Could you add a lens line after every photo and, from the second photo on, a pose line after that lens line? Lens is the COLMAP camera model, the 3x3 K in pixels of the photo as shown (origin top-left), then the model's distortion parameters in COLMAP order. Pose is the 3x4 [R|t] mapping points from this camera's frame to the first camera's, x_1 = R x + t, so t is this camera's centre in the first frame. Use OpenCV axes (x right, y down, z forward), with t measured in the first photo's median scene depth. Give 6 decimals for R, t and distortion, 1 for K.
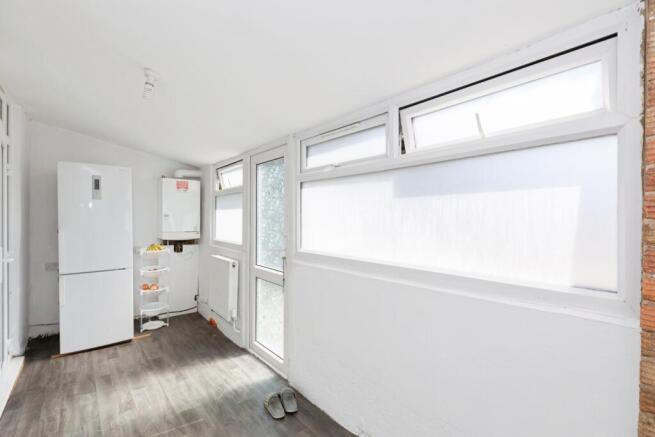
lens RADIAL K [[291.7, 0, 326.5], [0, 291.7, 218.9], [0, 0, 1]] dist [-0.002737, -0.001507]
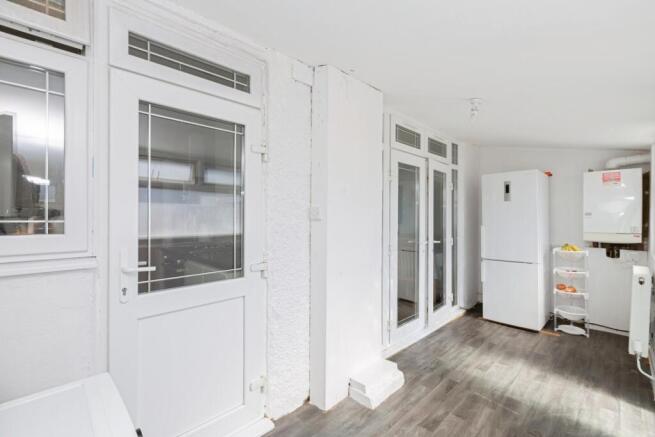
lens RADIAL K [[291.7, 0, 327.1], [0, 291.7, 216.5], [0, 0, 1]] dist [-0.002737, -0.001507]
pose [[0.077589, -0.000862, -0.996985, 0.374550], [-0.002303, 0.999997, -0.001044, -0.000575], [0.996983, 0.002378, 0.077586, 0.174773]]
